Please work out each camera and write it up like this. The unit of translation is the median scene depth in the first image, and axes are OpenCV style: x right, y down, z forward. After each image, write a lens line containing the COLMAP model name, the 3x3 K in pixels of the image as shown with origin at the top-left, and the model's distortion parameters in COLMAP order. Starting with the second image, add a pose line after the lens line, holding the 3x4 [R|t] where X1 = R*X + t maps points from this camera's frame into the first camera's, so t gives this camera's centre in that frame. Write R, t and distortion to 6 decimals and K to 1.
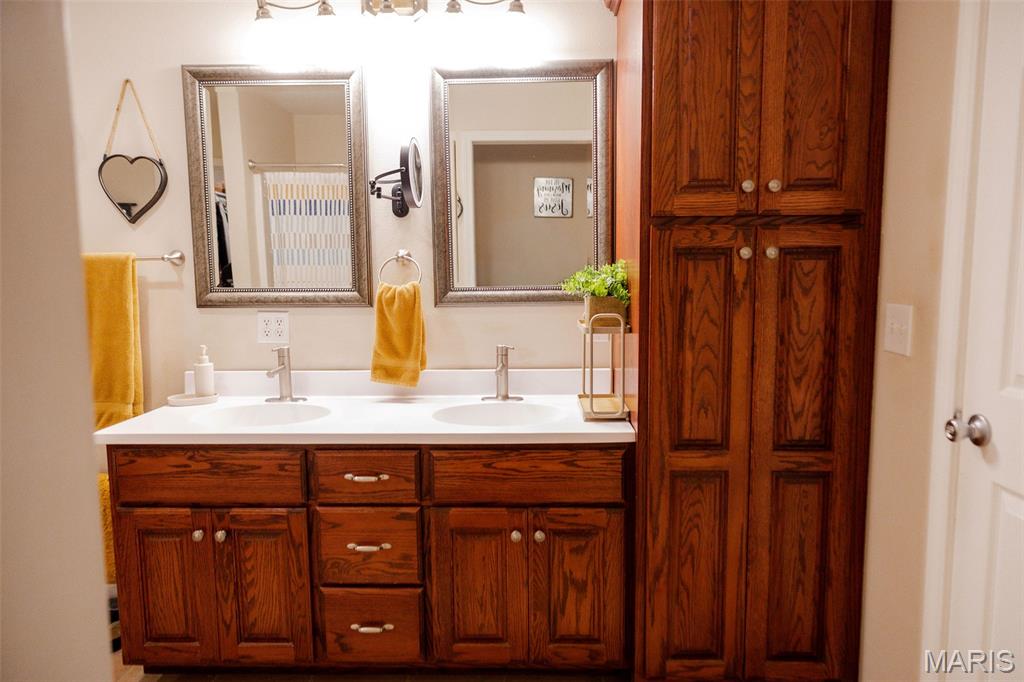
lens RADIAL K [[708.6, 0, 512.0], [0, 708.6, 341.0], [0, 0, 1]] dist [0.019035, -0.000106]
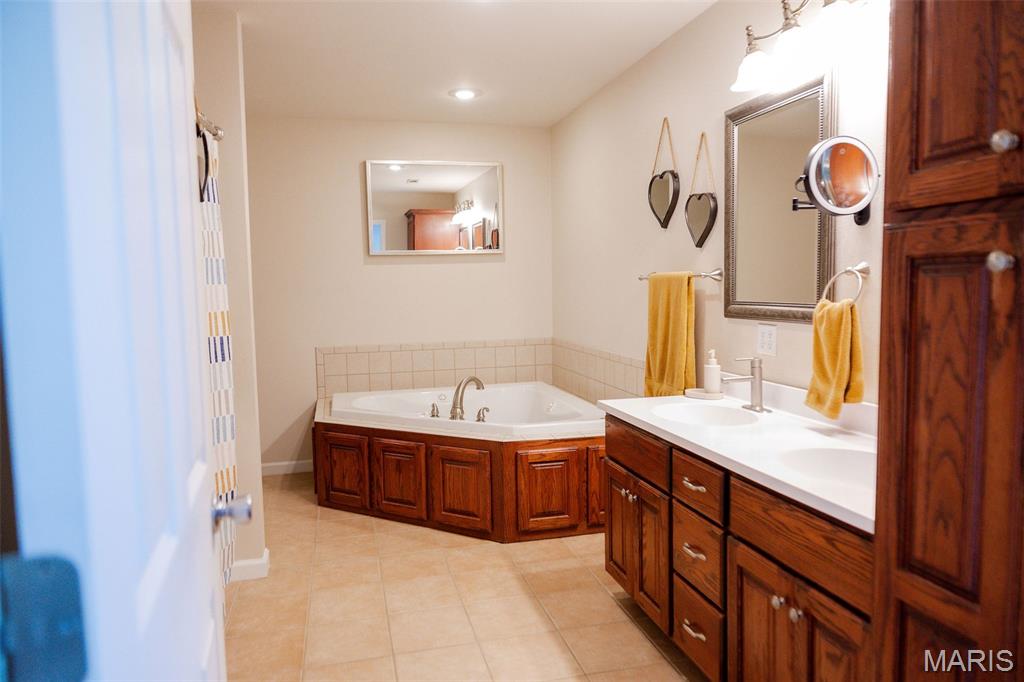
lens RADIAL K [[680.2, 0, 512.0], [0, 680.2, 341.0], [0, 0, 1]] dist [-0.002404, -0.000668]
pose [[0.281674, 0.081999, -0.956000, 0.701696], [-0.087741, 0.994368, 0.059438, -0.058332], [0.955490, 0.067139, 0.287283, 0.468302]]
